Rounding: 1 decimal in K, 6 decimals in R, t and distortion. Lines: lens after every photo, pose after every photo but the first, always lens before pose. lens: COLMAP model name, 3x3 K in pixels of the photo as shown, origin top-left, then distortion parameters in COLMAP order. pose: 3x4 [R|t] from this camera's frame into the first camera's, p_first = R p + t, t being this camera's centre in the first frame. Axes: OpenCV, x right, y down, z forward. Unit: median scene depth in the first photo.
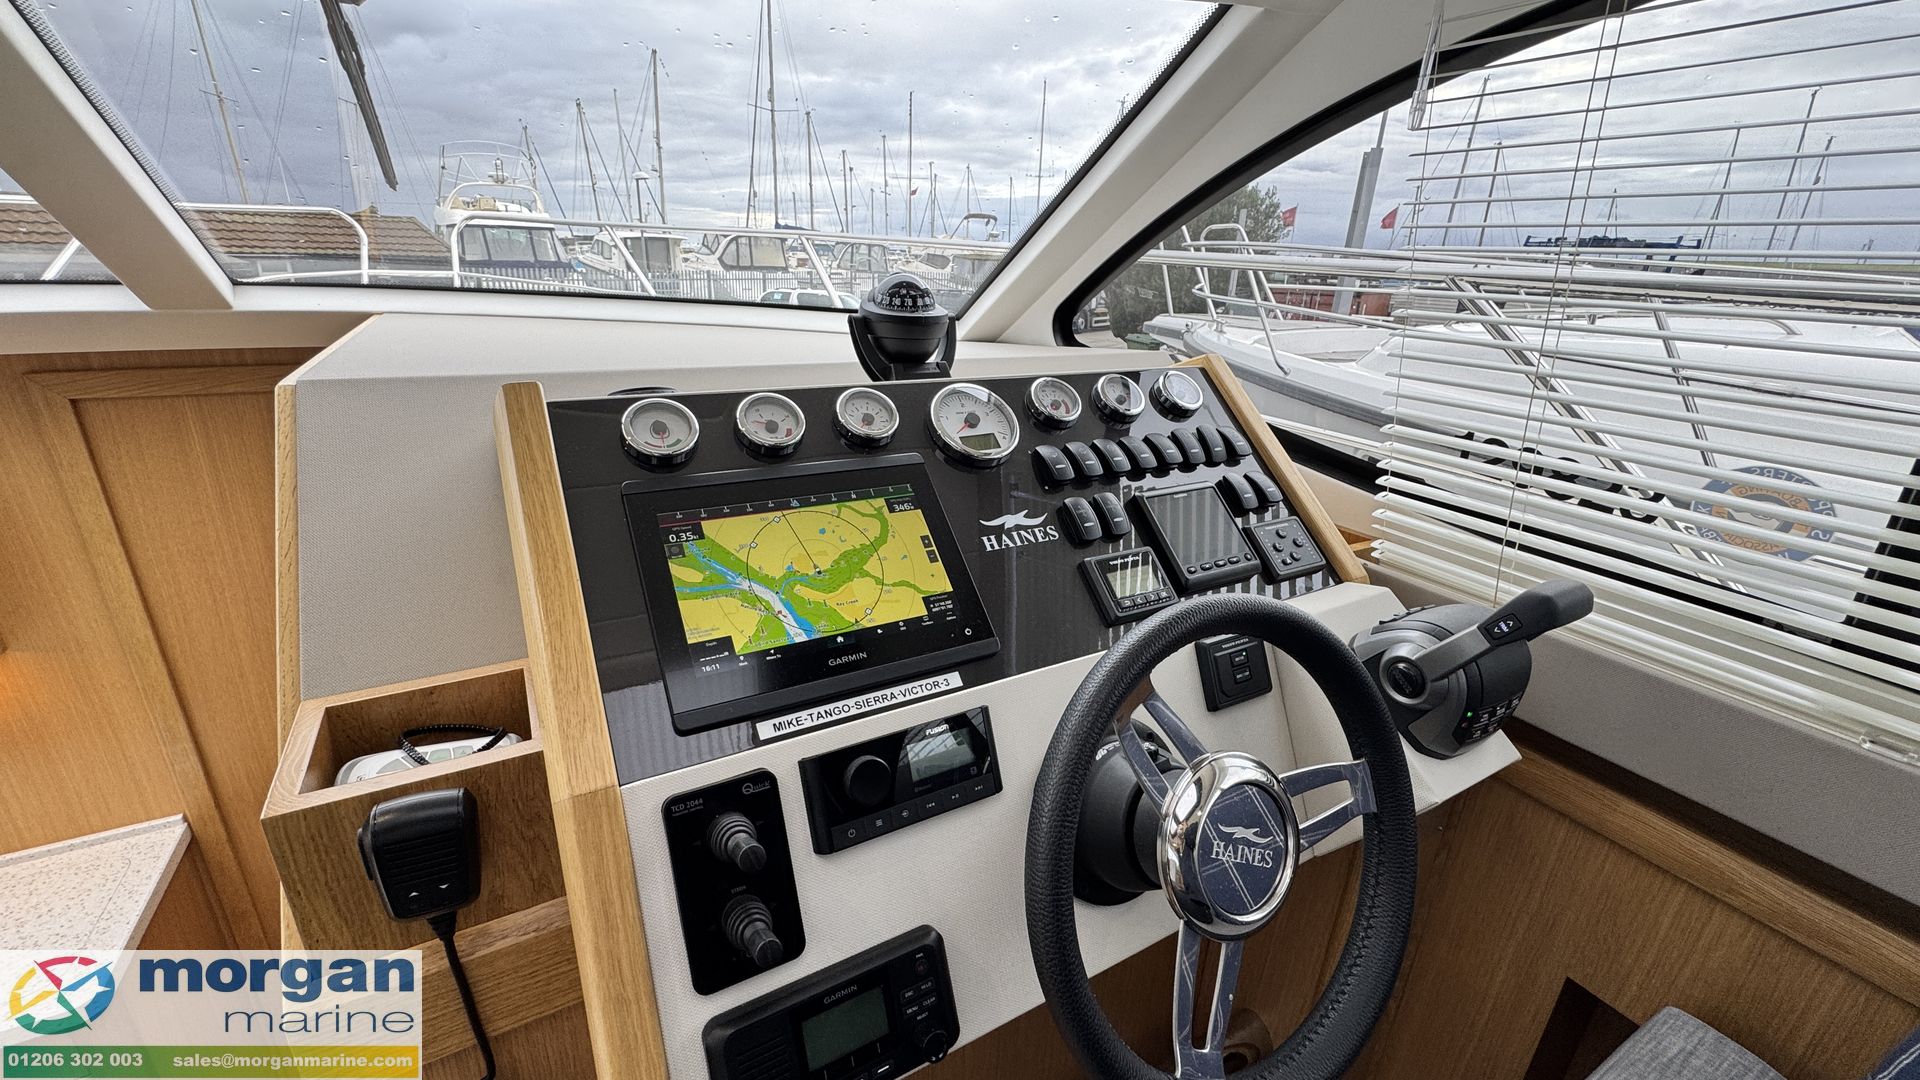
lens RADIAL K [[765.4, 0, 960.1], [0, 765.4, 537.1], [0, 0, 1]] dist [-0.004311, 0.000106]
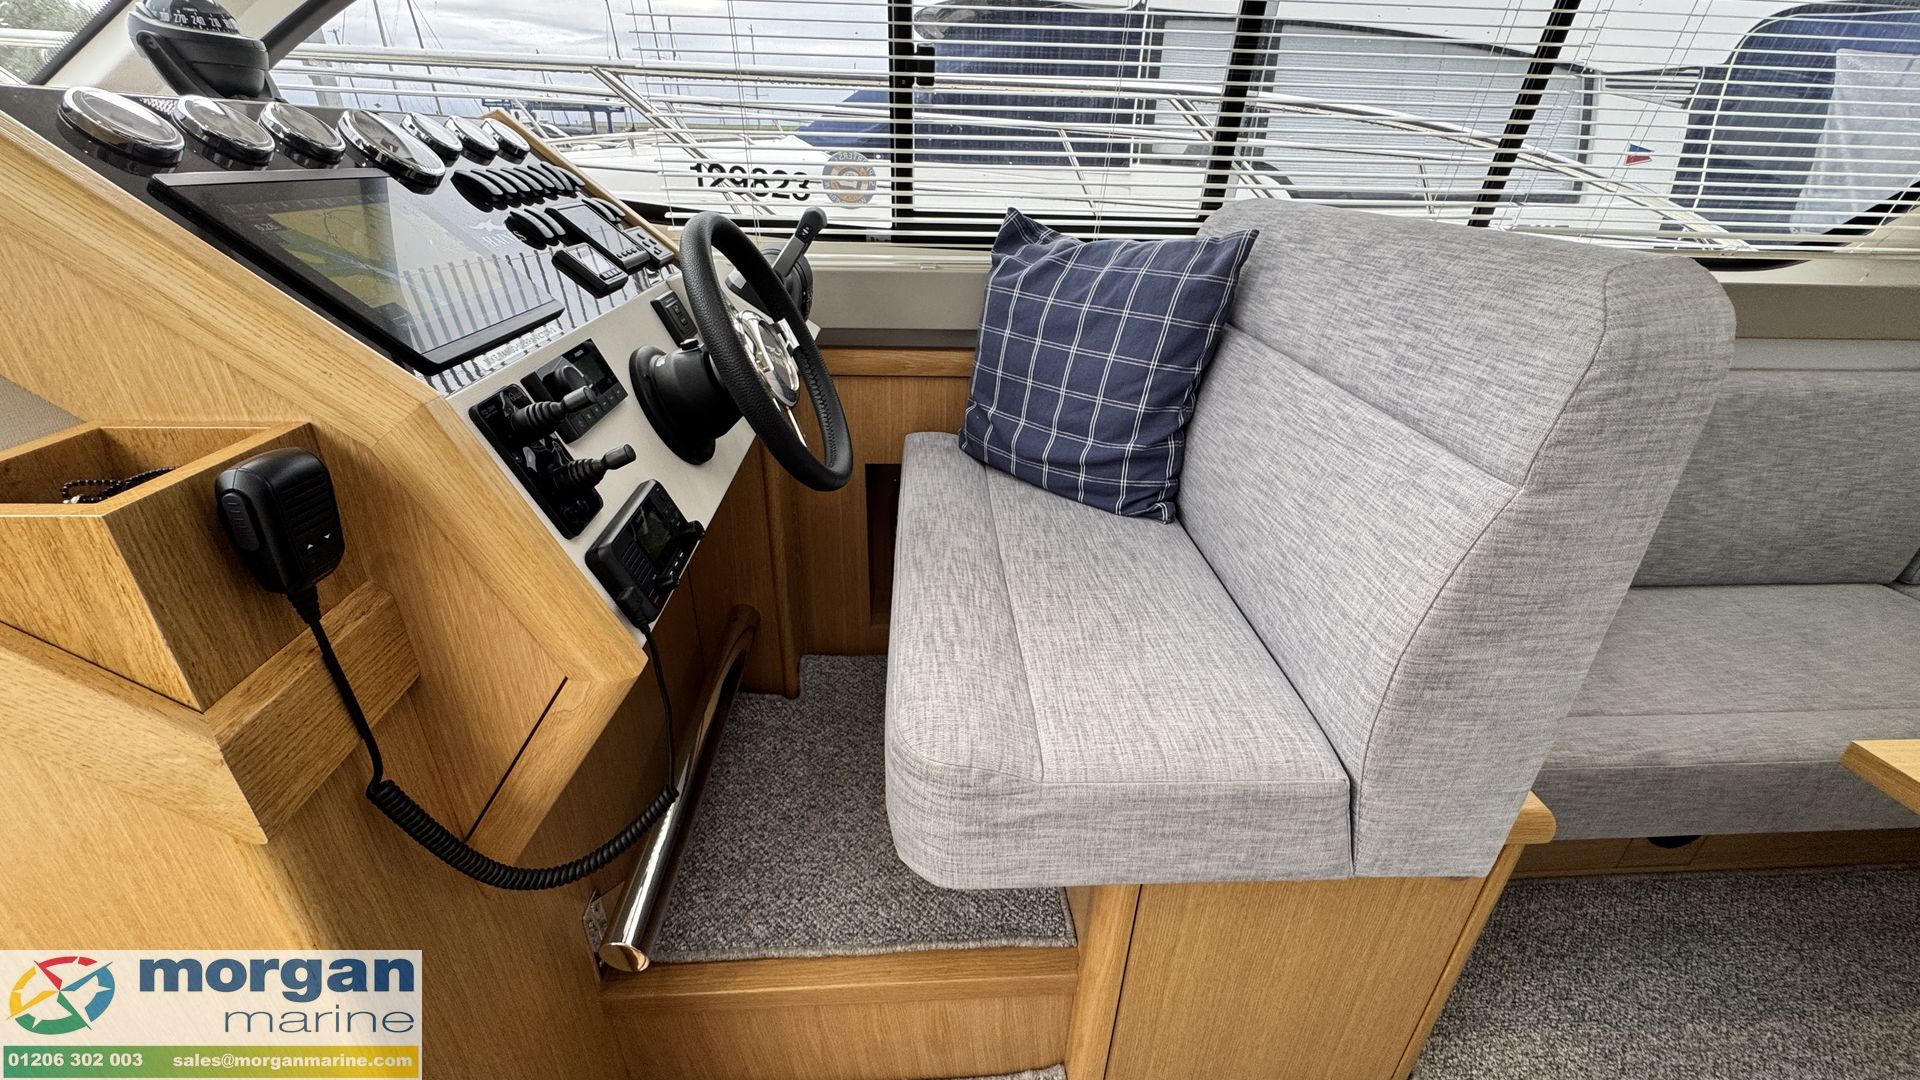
lens RADIAL K [[766.4, 0, 960.5], [0, 766.4, 537.8], [0, 0, 1]] dist [-0.004796, 0.000143]
pose [[0.446493, -0.424581, 0.787639, -0.782753], [0.302631, 0.900034, 0.313614, 0.277422], [-0.842056, 0.098337, 0.530350, -0.196823]]
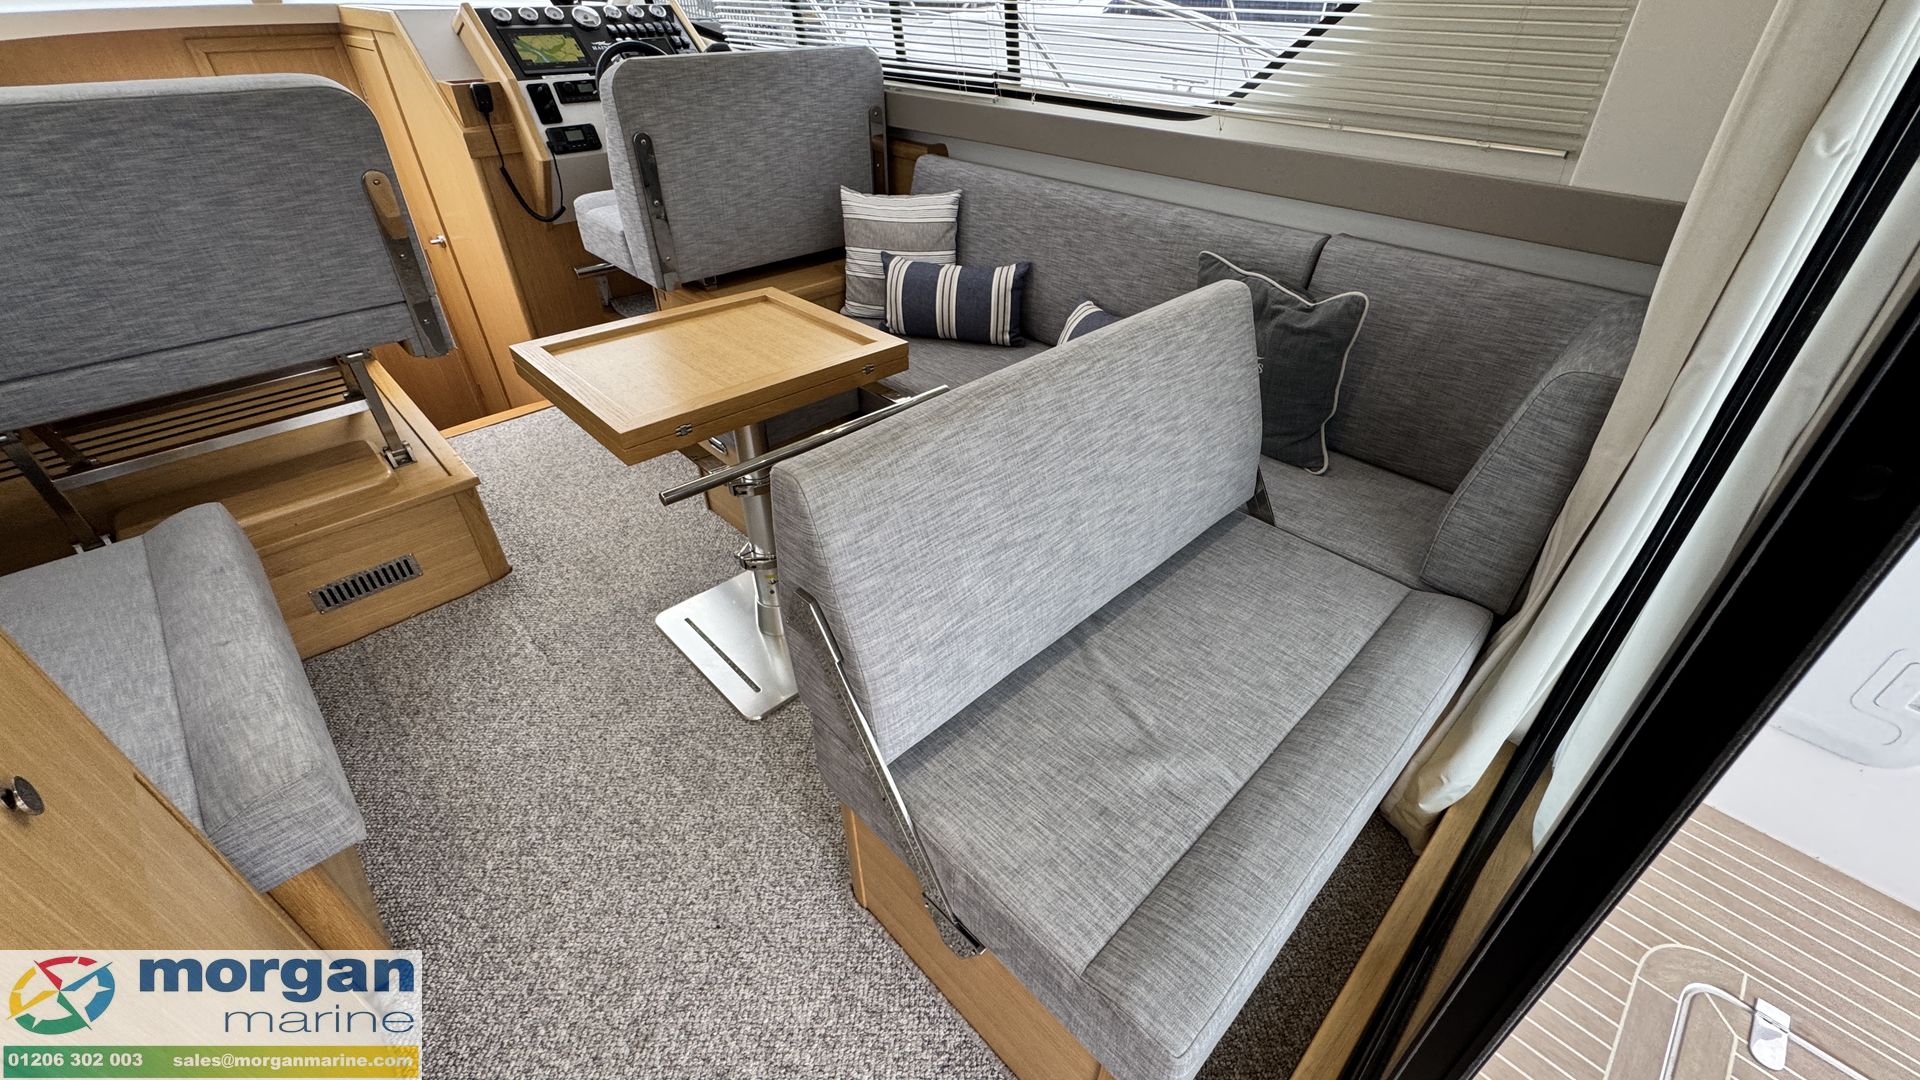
lens RADIAL K [[766.4, 0, 960.5], [0, 766.4, 537.8], [0, 0, 1]] dist [-0.004796, 0.000143]
pose [[0.968227, -0.170369, 0.183059, 0.750910], [0.111899, 0.949813, 0.292119, 1.542607], [-0.223640, -0.262354, 0.938699, -4.001593]]
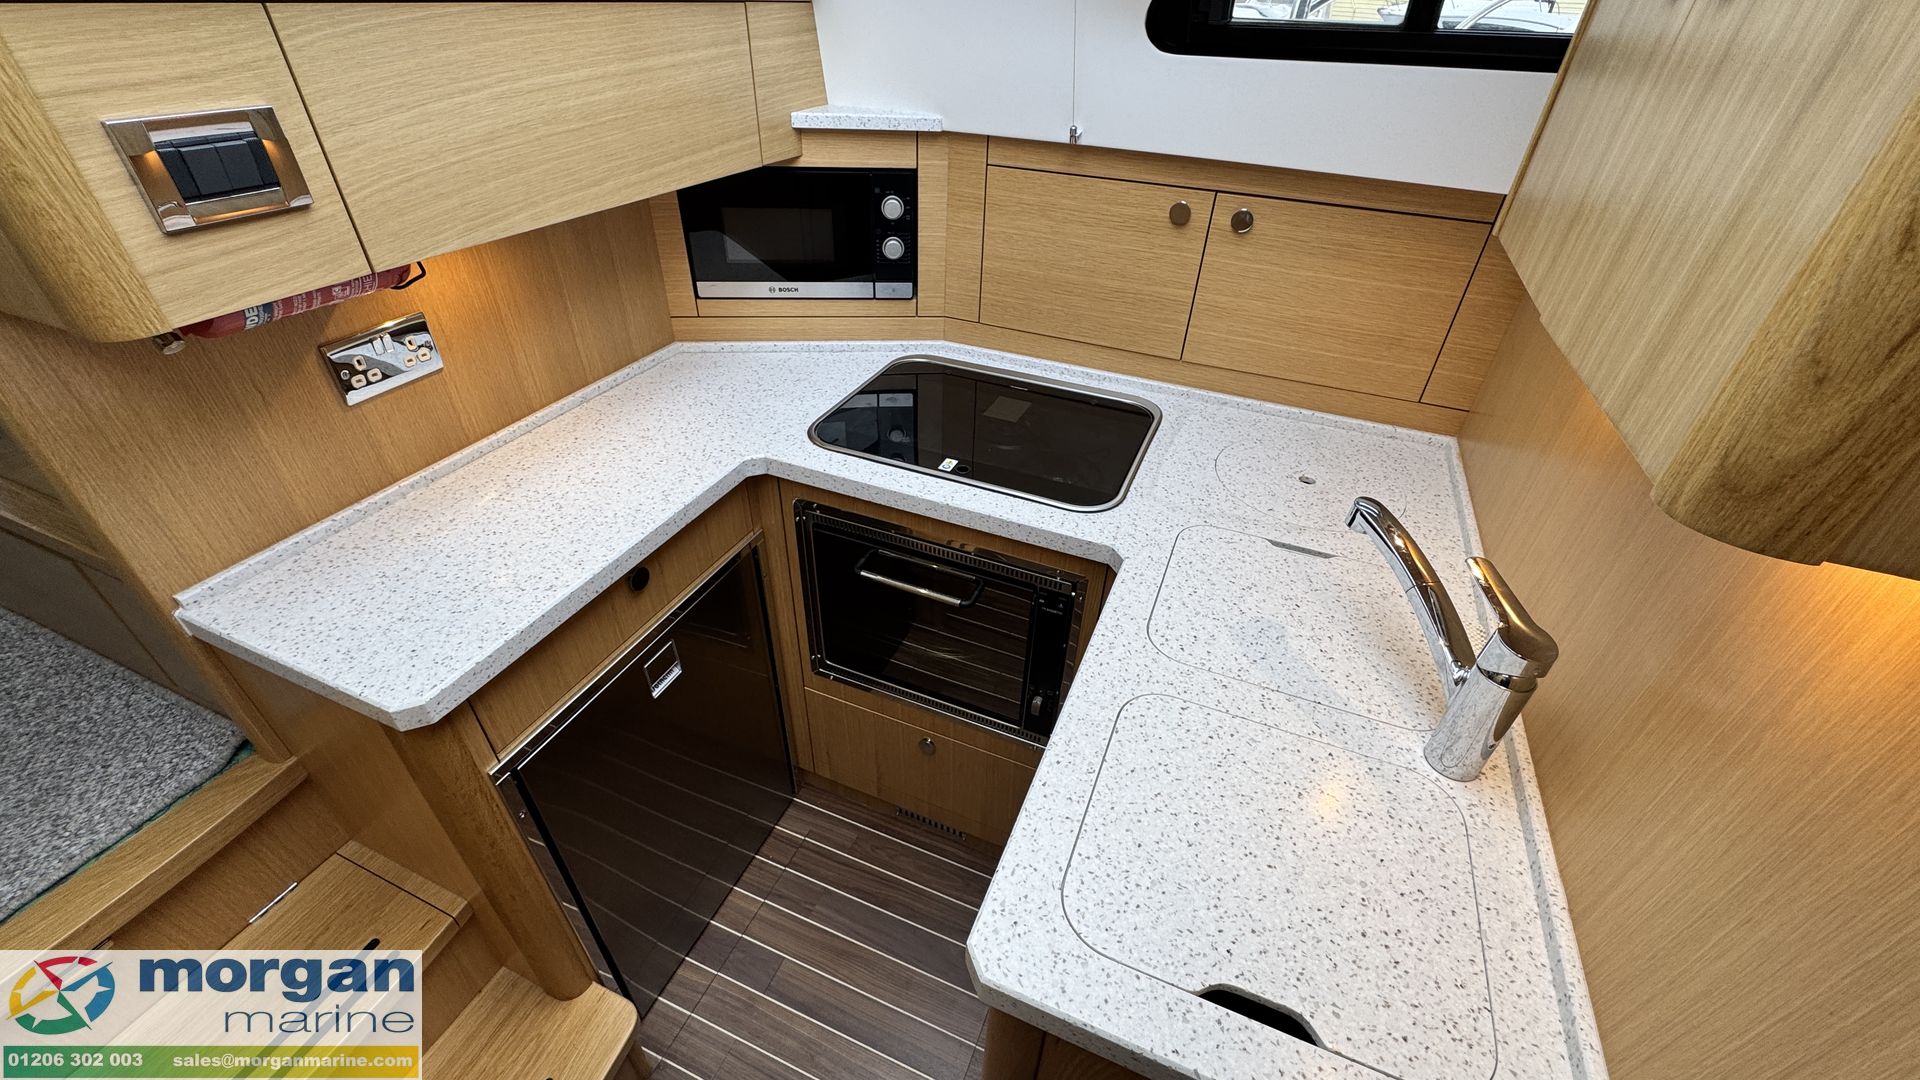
lens RADIAL K [[762.7, 0, 961.4], [0, 762.7, 538.0], [0, 0, 1]] dist [-0.002691, 0.000080]
pose [[-0.790386, 0.304704, -0.531456, -1.622645], [-0.267092, 0.609333, 0.746576, 0.091712], [0.551318, 0.732031, -0.400224, 1.684036]]
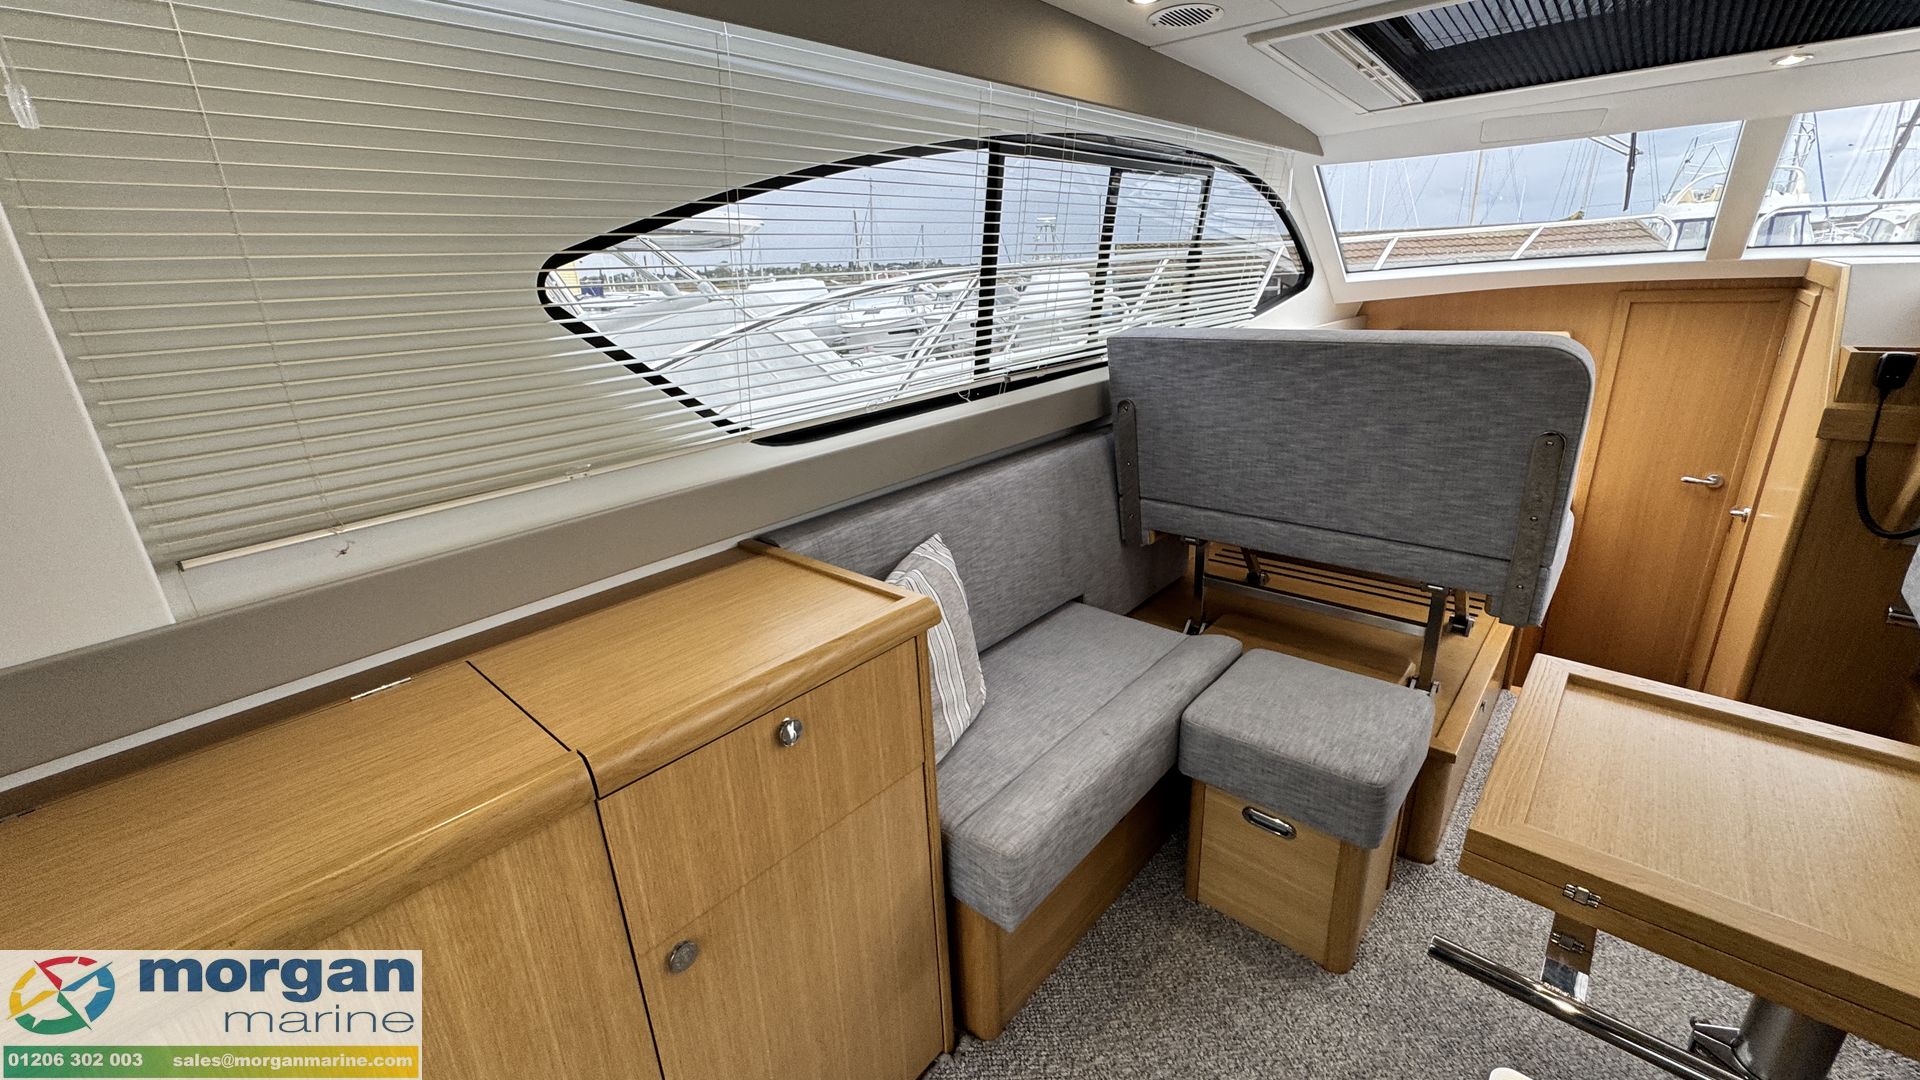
lens RADIAL K [[765.1, 0, 960.6], [0, 765.1, 537.9], [0, 0, 1]] dist [-0.003286, 0.000097]
pose [[0.316952, 0.259951, -0.912122, 1.112207], [-0.265944, 0.947484, 0.177616, 1.283520], [0.910393, 0.186278, 0.369439, -3.289154]]
